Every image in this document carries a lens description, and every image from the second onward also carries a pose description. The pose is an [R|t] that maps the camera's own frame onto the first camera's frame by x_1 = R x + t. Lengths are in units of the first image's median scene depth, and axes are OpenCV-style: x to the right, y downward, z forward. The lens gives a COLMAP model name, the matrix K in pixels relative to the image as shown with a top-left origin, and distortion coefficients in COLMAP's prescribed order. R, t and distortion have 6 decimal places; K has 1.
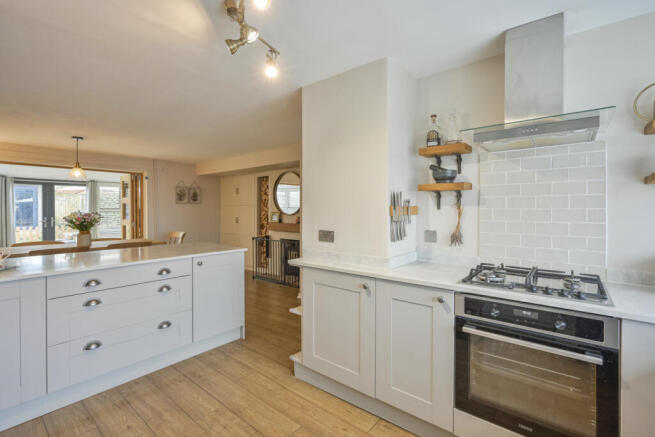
lens RADIAL K [[298.2, 0, 328.7], [0, 298.2, 215.0], [0, 0, 1]] dist [-0.001673, 0.001005]
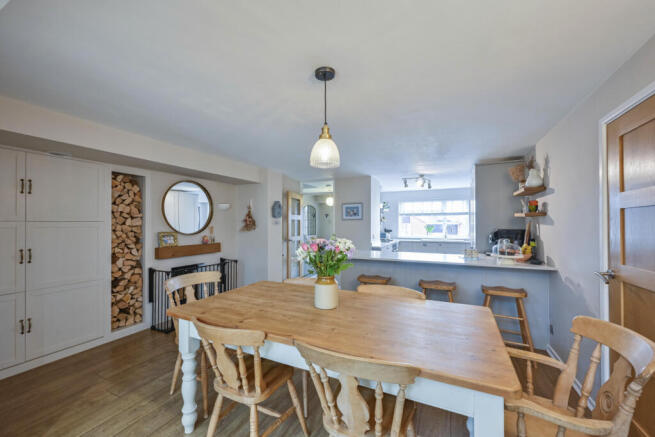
lens RADIAL K [[264.9, 0, 314.9], [0, 264.9, 223.6], [0, 0, 1]] dist [-0.001478, 0.000296]
pose [[-0.197668, -0.001032, 0.980269, -0.801379], [0.017481, 0.999837, 0.004578, -0.023935], [-0.980113, 0.018041, -0.197617, 0.723756]]
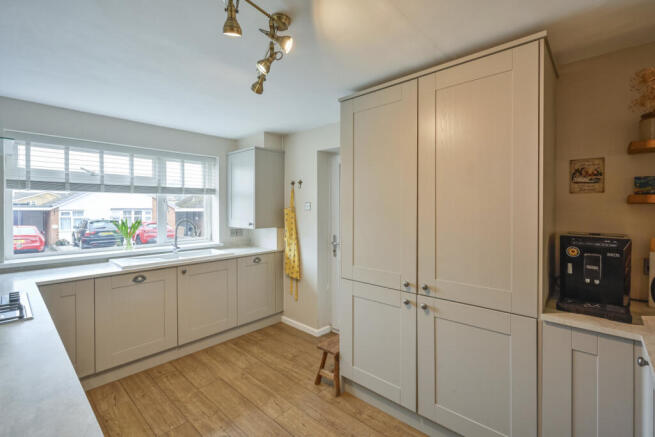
lens RADIAL K [[298.2, 0, 325.8], [0, 298.2, 209.4], [0, 0, 1]] dist [-0.001673, 0.001005]
pose [[-0.998590, -0.002601, 0.053025, -0.118912], [-0.001304, 0.999699, 0.024491, -0.029043], [-0.053072, 0.024388, -0.998293, 0.463089]]
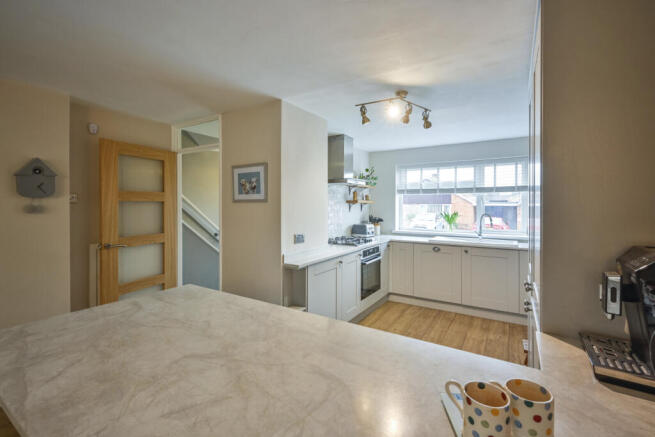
lens RADIAL K [[298.2, 0, 322.4], [0, 298.2, 205.7], [0, 0, 1]] dist [-0.001673, 0.001005]
pose [[-0.108340, -0.007906, 0.994082, -0.434391], [0.017309, 0.999802, 0.009838, -0.026714], [-0.993963, 0.018272, -0.108182, 0.383365]]
